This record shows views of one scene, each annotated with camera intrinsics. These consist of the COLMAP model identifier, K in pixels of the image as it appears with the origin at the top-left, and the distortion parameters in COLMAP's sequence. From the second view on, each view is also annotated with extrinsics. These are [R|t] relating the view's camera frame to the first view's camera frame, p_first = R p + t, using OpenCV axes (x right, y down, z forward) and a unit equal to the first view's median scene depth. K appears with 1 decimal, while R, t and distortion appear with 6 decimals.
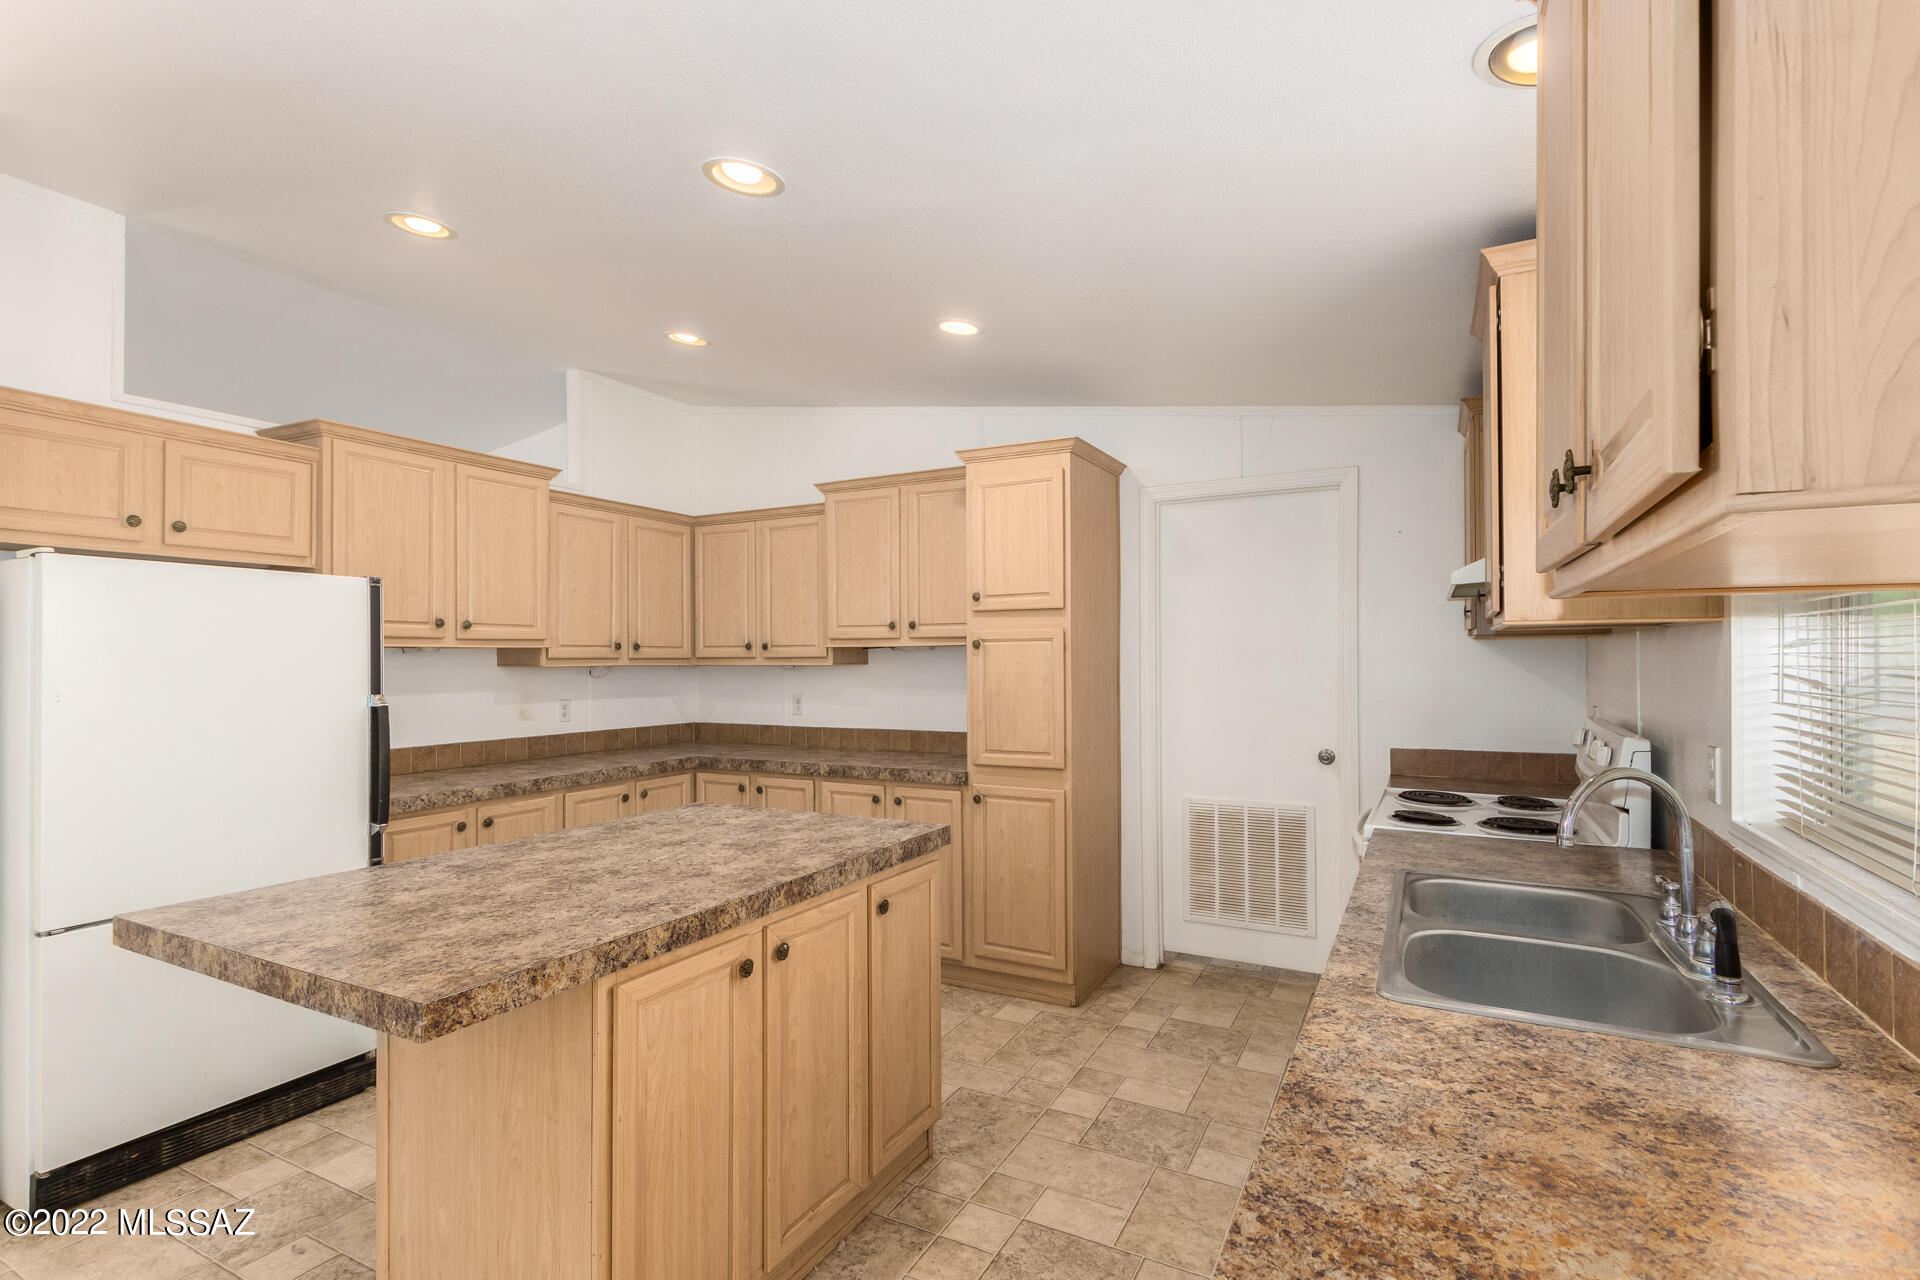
lens RADIAL K [[884.5, 0, 965.5], [0, 884.5, 643.9], [0, 0, 1]] dist [0.003444, 0.000356]
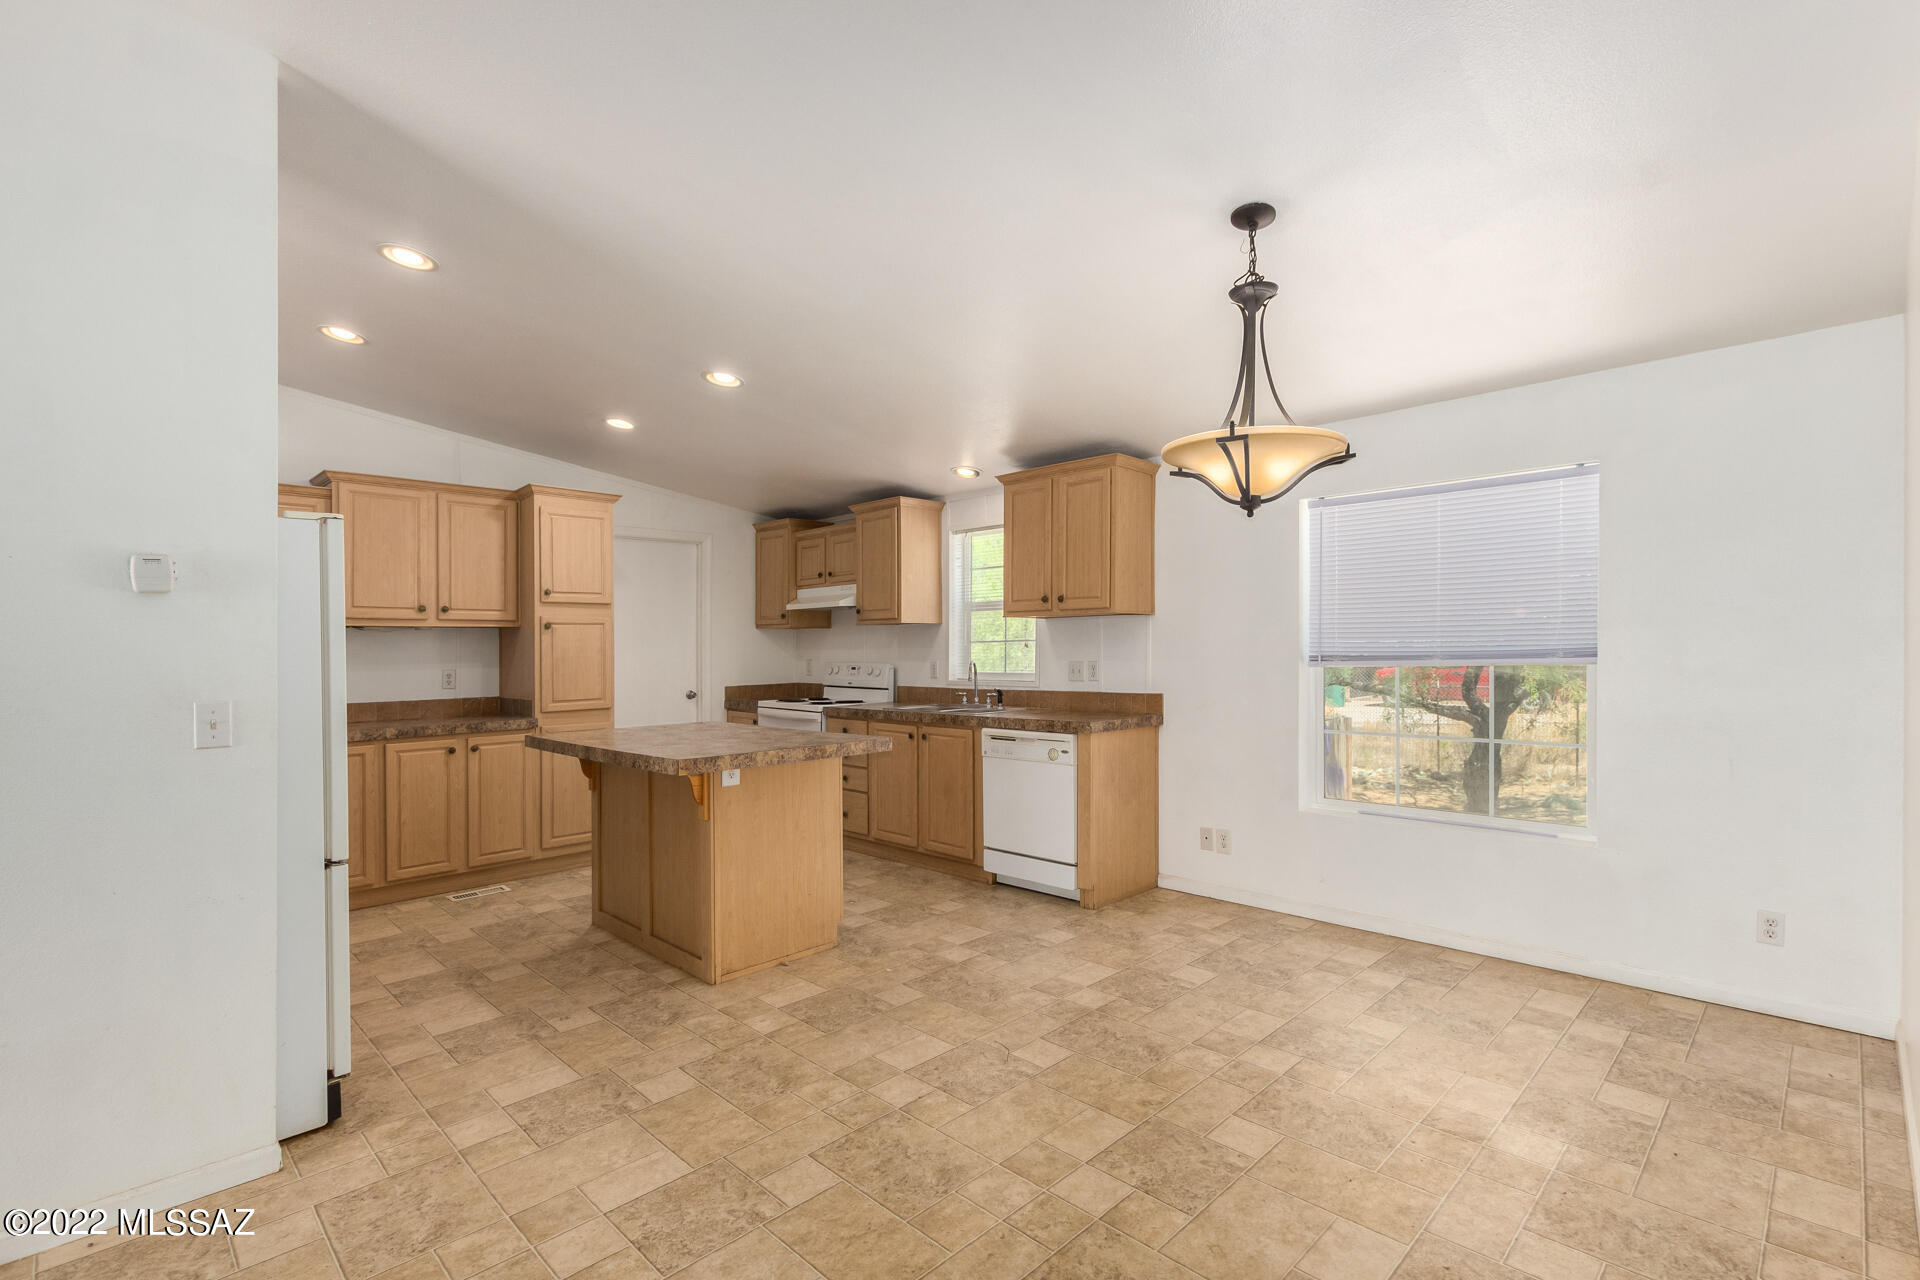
lens RADIAL K [[873.1, 0, 965.2], [0, 873.1, 666.2], [0, 0, 1]] dist [0.010219, -0.000069]
pose [[0.299910, -0.018688, 0.953784, -1.059656], [-0.003931, 0.999775, 0.020825, 0.031077], [-0.953959, -0.009995, 0.299769, -0.043244]]
